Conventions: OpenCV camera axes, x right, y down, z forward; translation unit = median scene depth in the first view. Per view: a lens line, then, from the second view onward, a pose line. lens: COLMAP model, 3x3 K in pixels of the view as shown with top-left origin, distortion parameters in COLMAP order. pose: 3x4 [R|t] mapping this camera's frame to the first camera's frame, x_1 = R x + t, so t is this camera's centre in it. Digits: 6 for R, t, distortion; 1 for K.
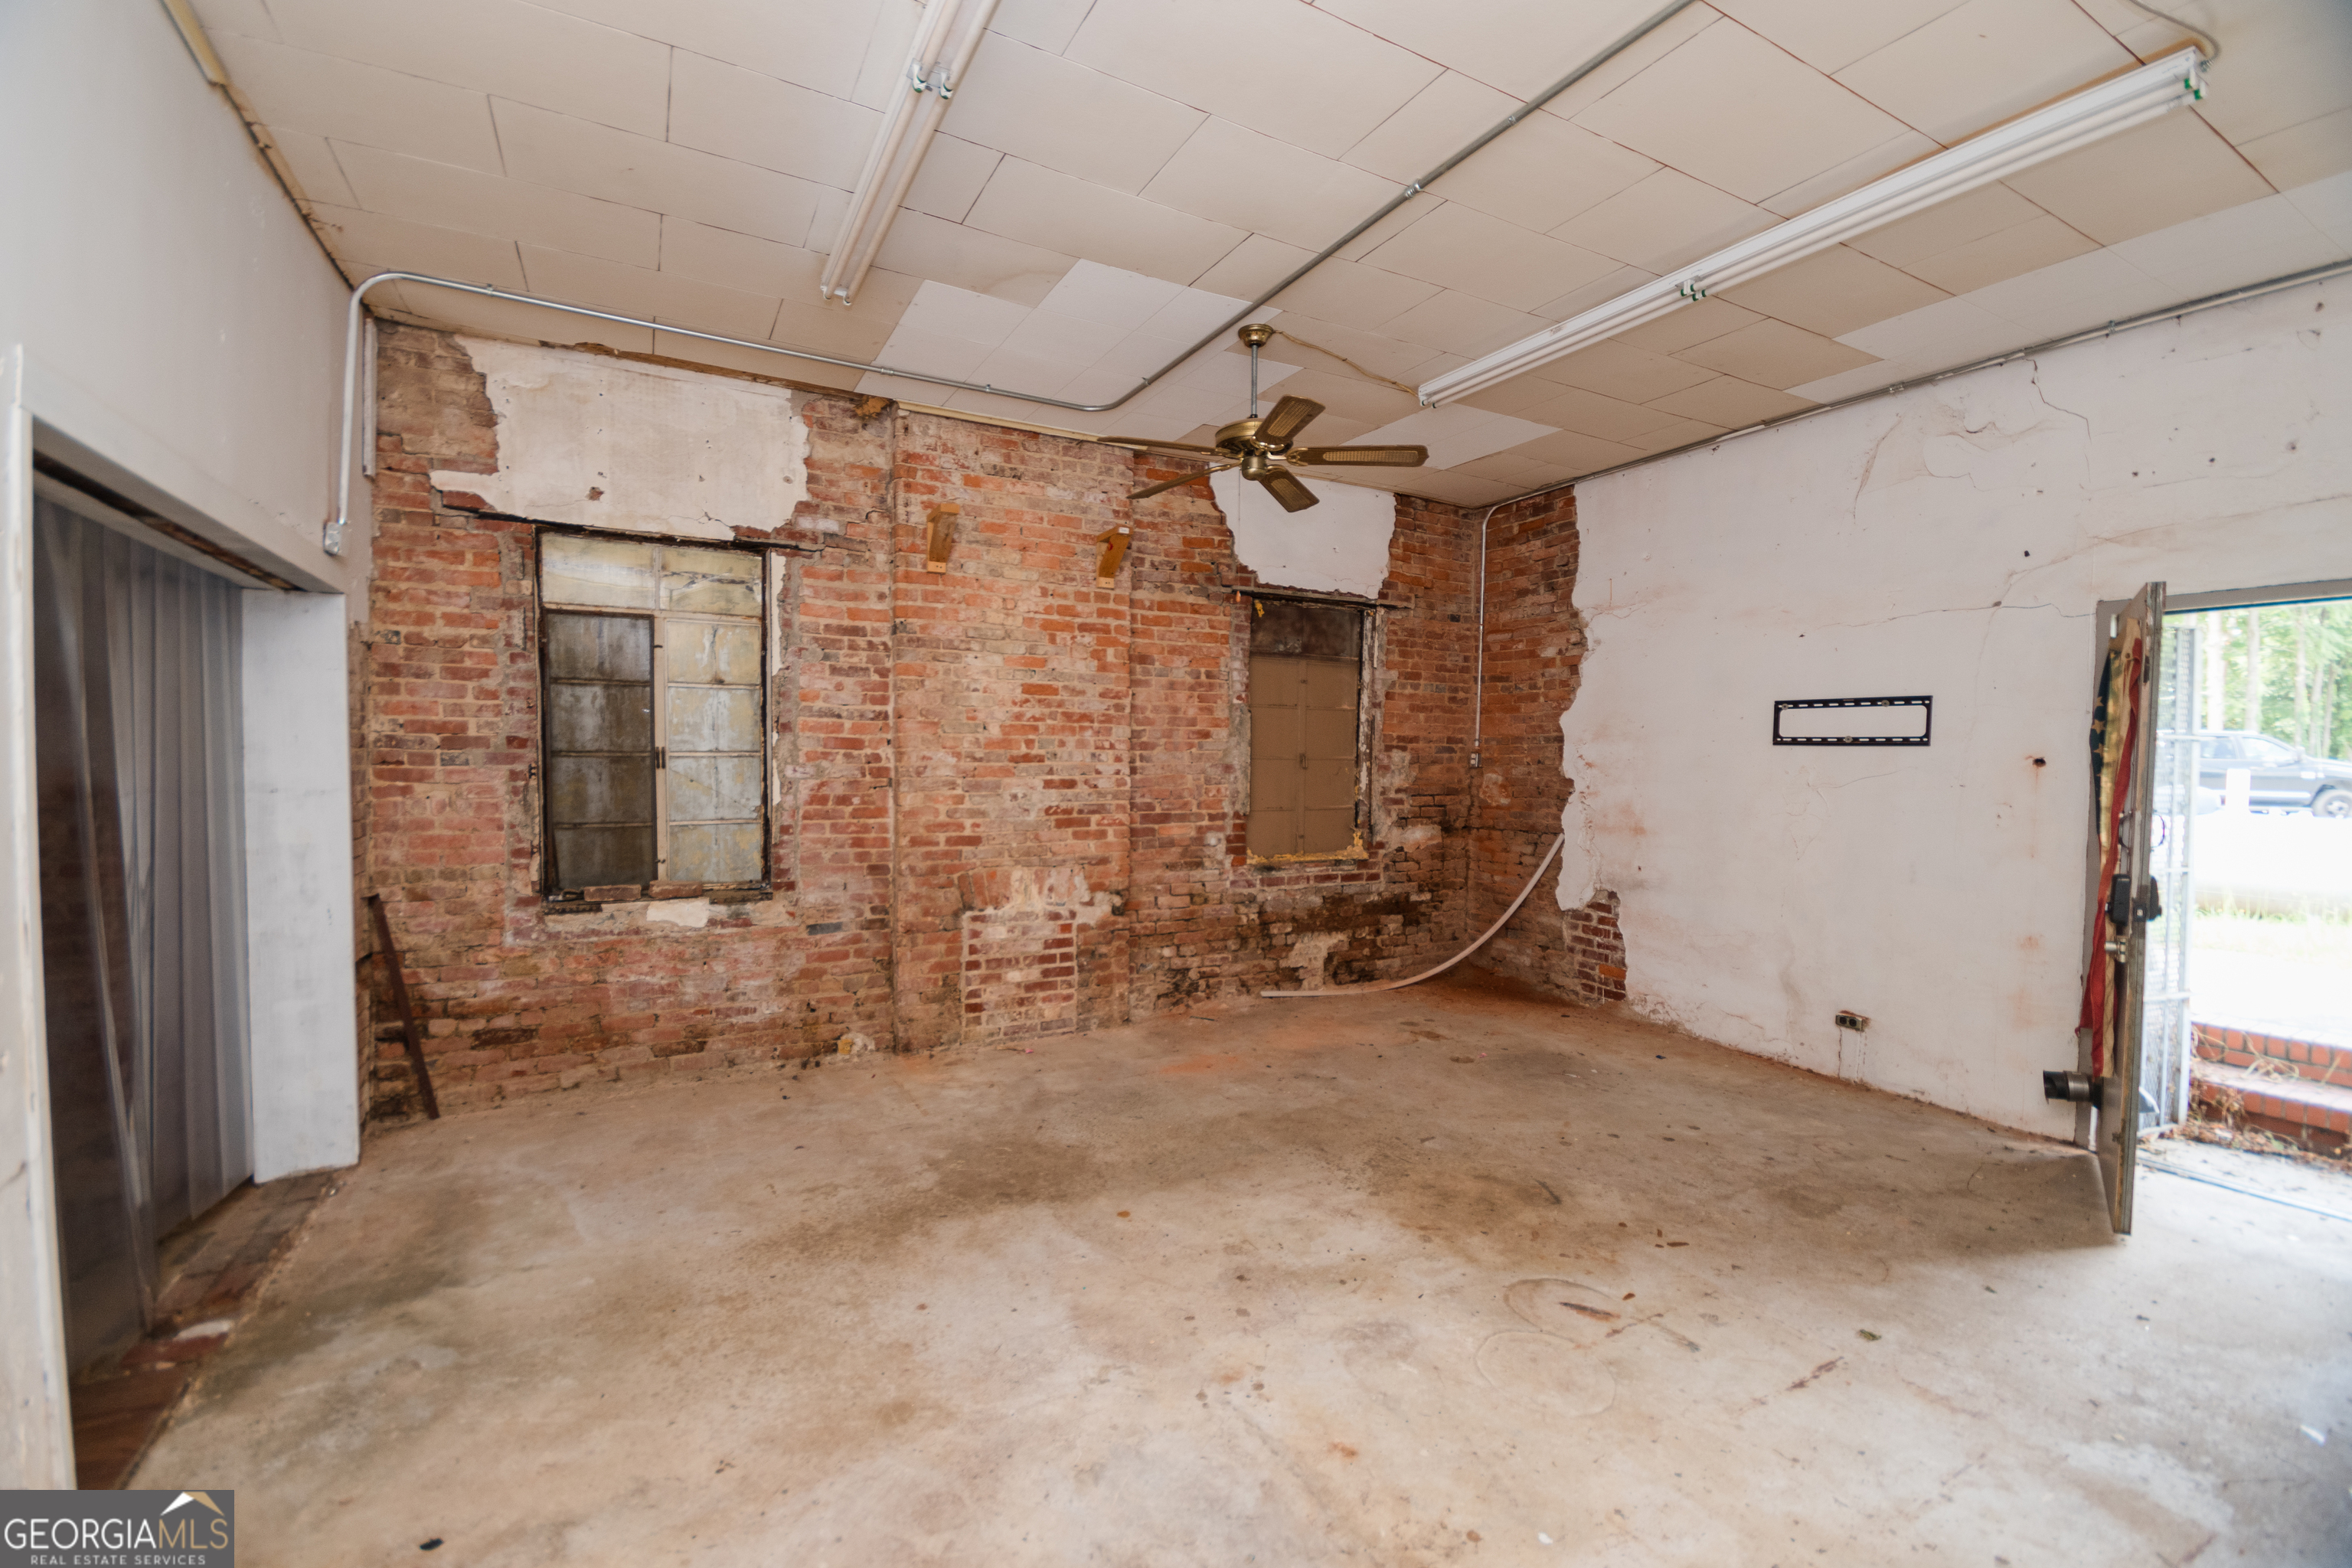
lens RADIAL K [[962.1, 0, 1135.7], [0, 962.1, 781.0], [0, 0, 1]] dist [0.010972, -0.011126]
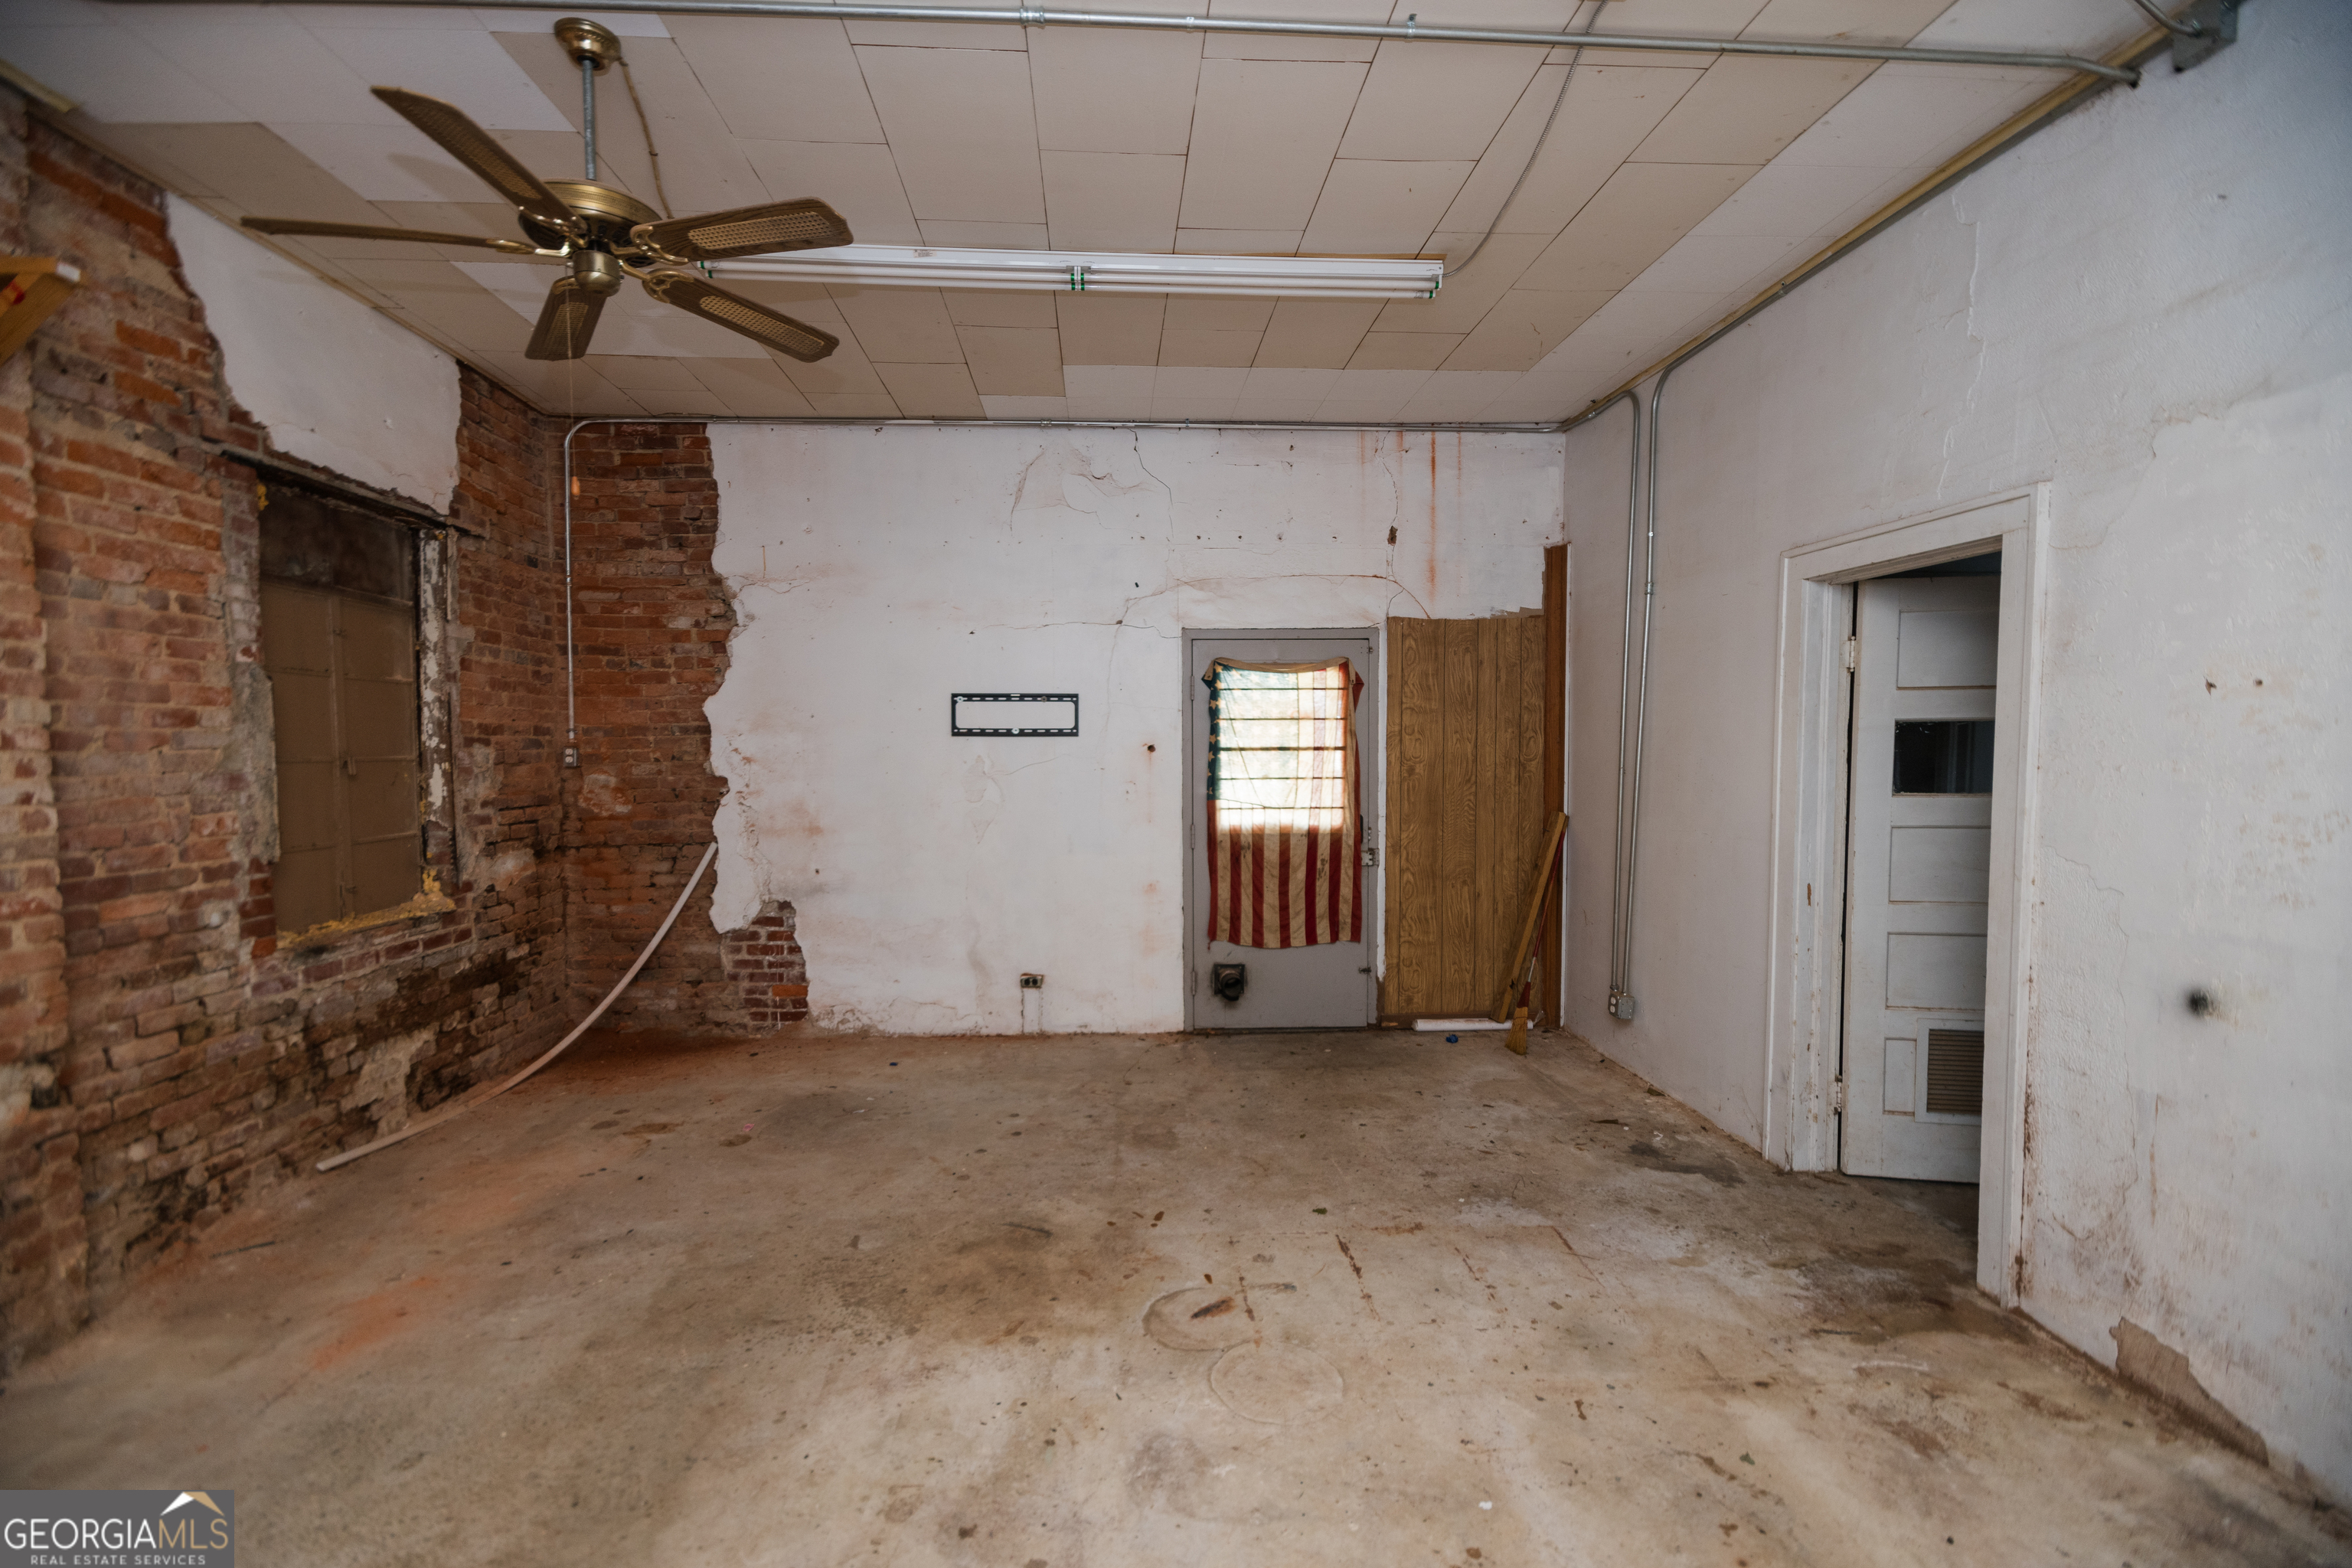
lens RADIAL K [[1043.2, 0, 1166.9], [0, 1043.2, 798.4], [0, 0, 1]] dist [0.030153, -0.018104]
pose [[0.411431, -0.056987, 0.909658, -0.235083], [0.037348, 0.998259, 0.045645, -0.011211], [-0.910675, 0.015194, 0.412843, 0.279804]]
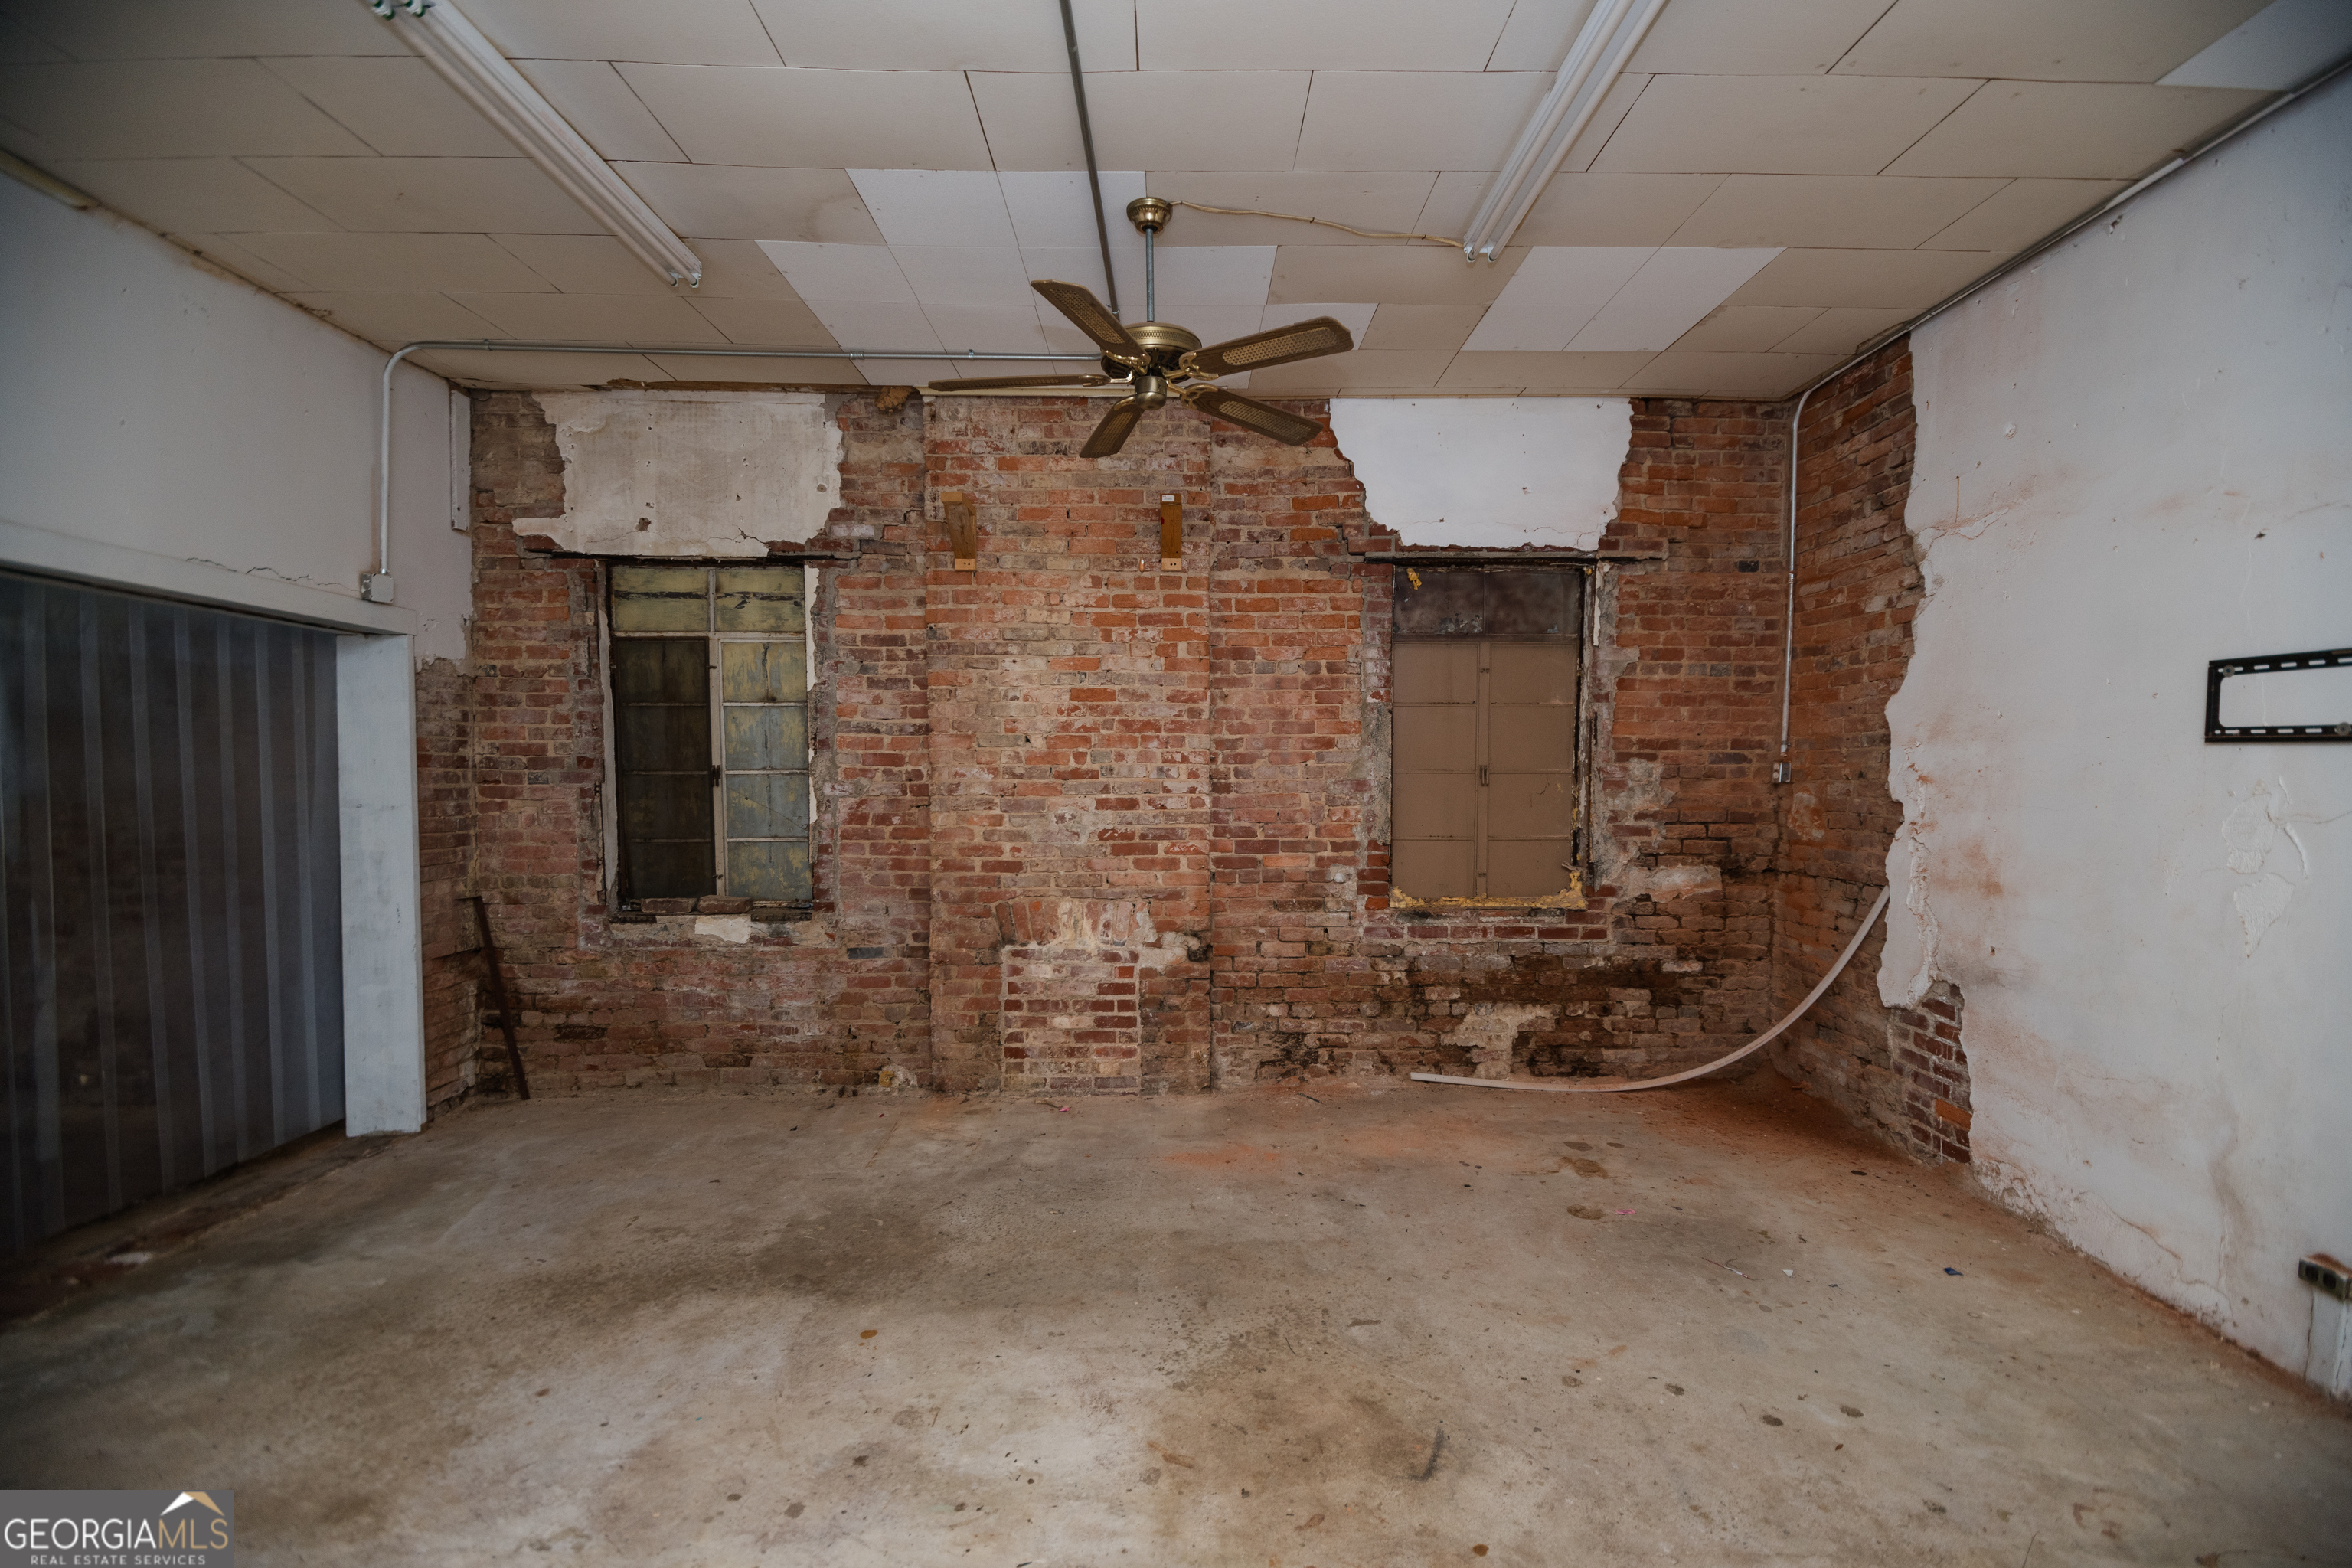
lens RADIAL K [[1013.0, 0, 1194.5], [0, 1013.0, 804.5], [0, 0, 1]] dist [0.030757, -0.014674]
pose [[0.897389, 0.008041, -0.441168, 0.347829], [-0.004335, 0.999946, 0.009407, -0.004717], [0.441220, -0.006529, 0.897375, 0.196995]]
